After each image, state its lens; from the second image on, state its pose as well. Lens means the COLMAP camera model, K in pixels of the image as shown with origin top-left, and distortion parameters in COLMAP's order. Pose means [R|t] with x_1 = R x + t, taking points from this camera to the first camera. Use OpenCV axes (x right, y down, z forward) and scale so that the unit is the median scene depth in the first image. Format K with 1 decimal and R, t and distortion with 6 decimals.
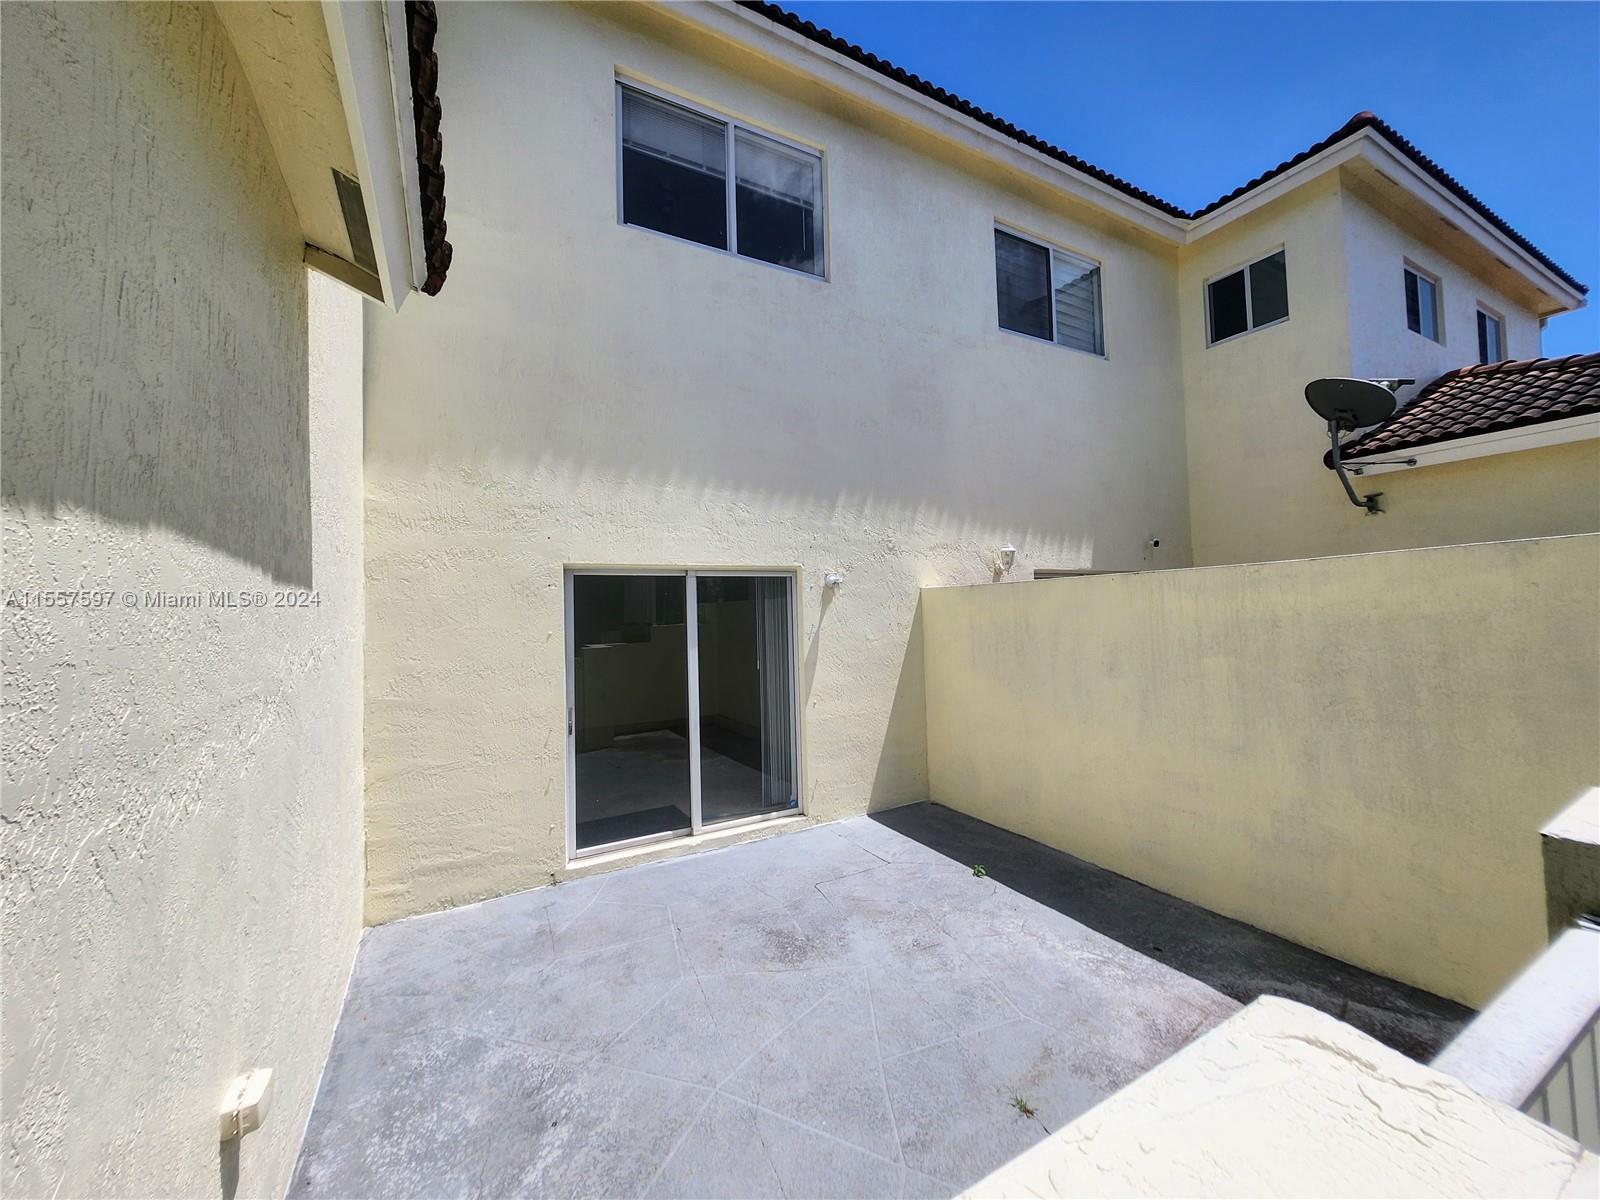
lens RADIAL K [[631.0, 0, 801.6], [0, 631.0, 591.8], [0, 0, 1]] dist [-0.002528, 0.002494]
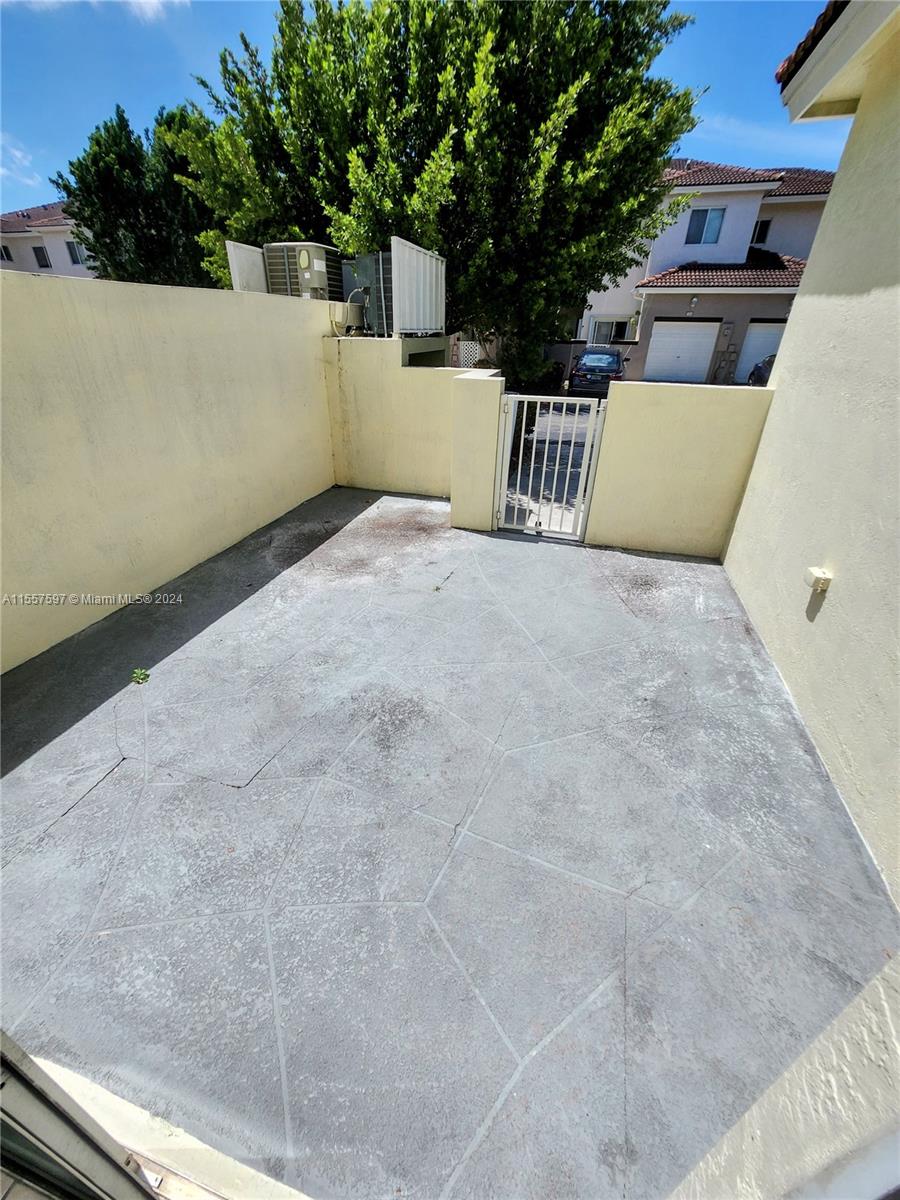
lens RADIAL K [[473.3, 0, 445.6], [0, 473.3, 593.7], [0, 0, 1]] dist [-0.002528, 0.002494]
pose [[-0.708185, -0.329966, 0.624177, -0.497790], [-0.017091, 0.891822, 0.452063, 0.068960], [-0.705820, 0.309476, -0.637214, 1.462248]]
